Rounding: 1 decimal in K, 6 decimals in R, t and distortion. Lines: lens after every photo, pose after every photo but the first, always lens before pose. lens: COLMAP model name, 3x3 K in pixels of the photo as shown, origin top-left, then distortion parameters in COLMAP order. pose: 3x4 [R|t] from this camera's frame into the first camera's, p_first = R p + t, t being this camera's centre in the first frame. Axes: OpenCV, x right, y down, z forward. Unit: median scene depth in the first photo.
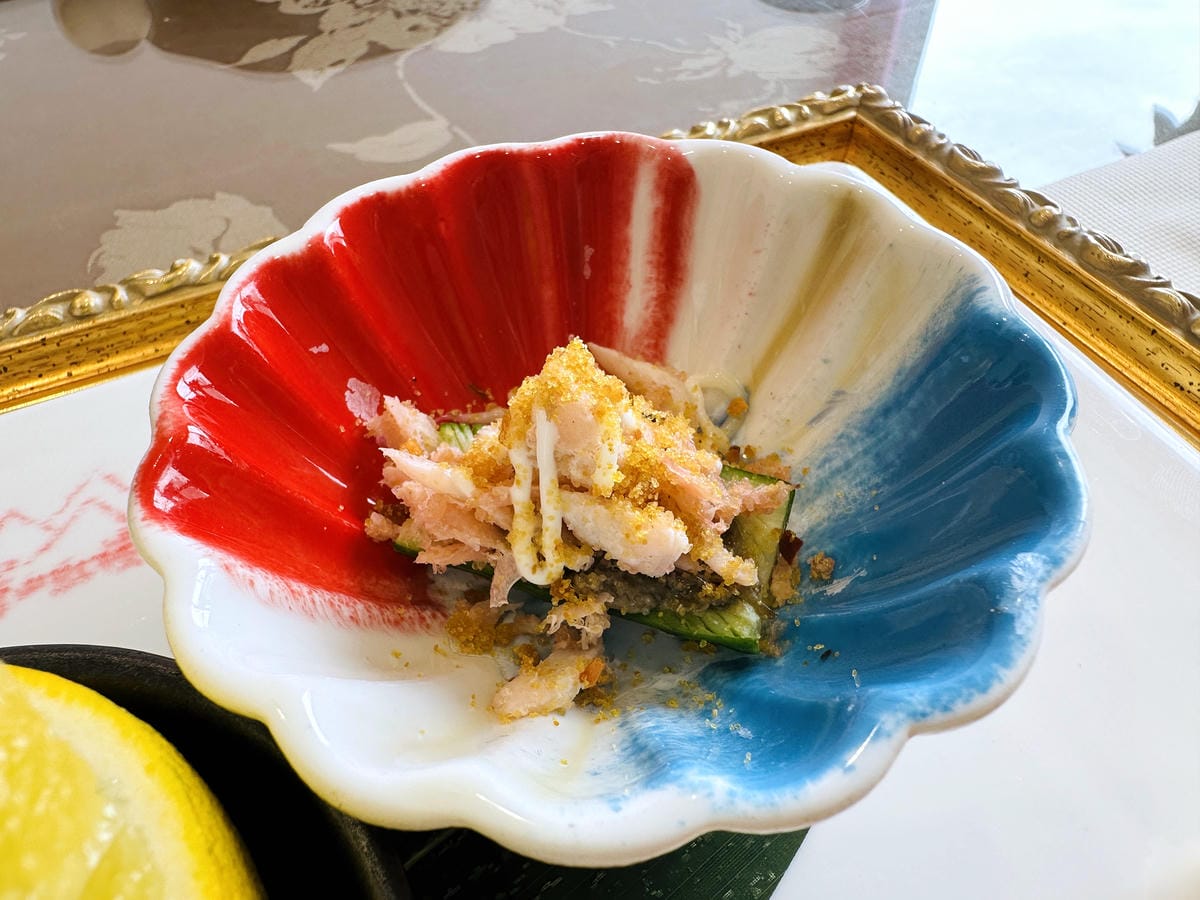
lens RADIAL K [[917.3, 0, 527.4], [0, 917.3, 448.7], [0, 0, 1]] dist [-0.030794, -0.001480]
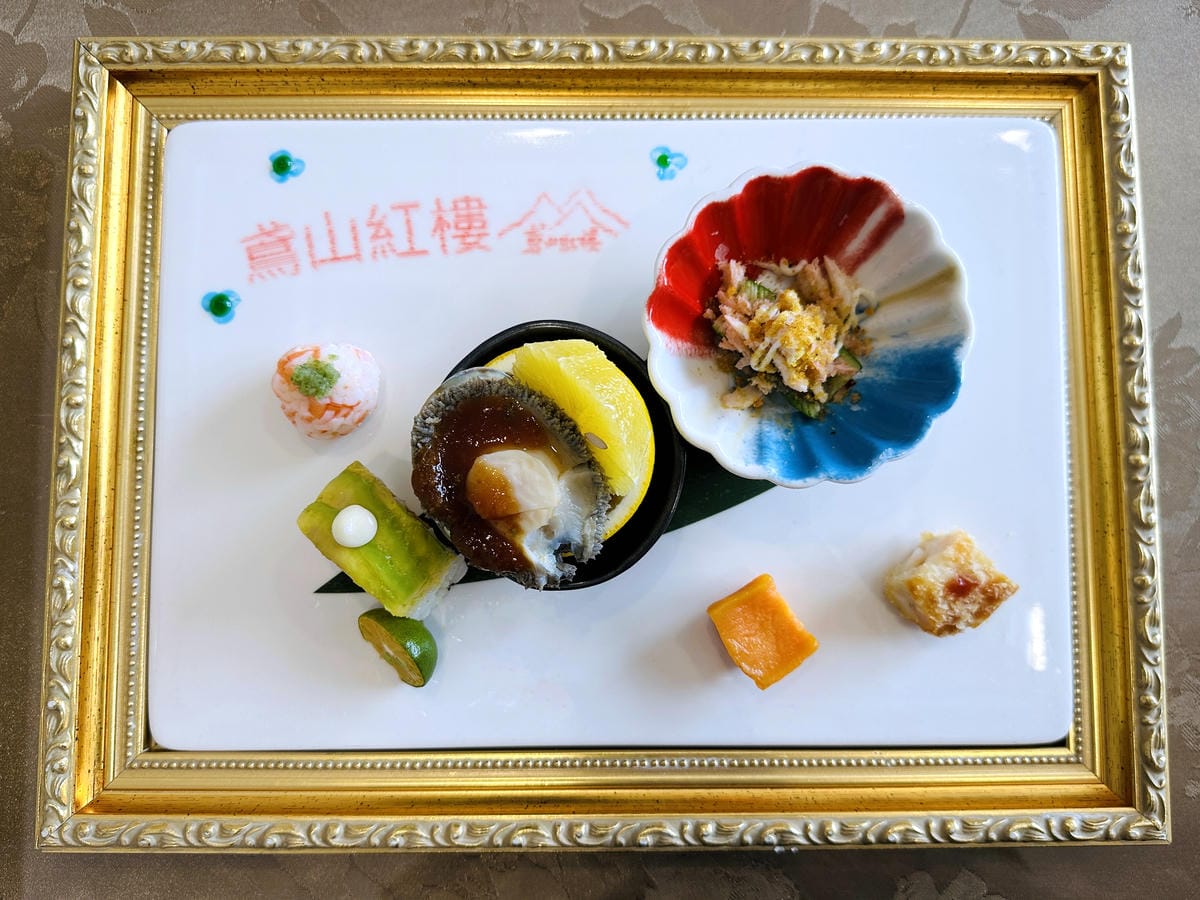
lens RADIAL K [[765.6, 0, 600.0], [0, 765.6, 450.0], [0, 0, 1]] dist [-0.055451, -0.003962]
pose [[0.915475, 0.402343, 0.005122, -0.320481], [-0.331292, 0.746463, 0.577095, -0.824821], [0.228367, -0.530012, 0.816661, -1.105494]]
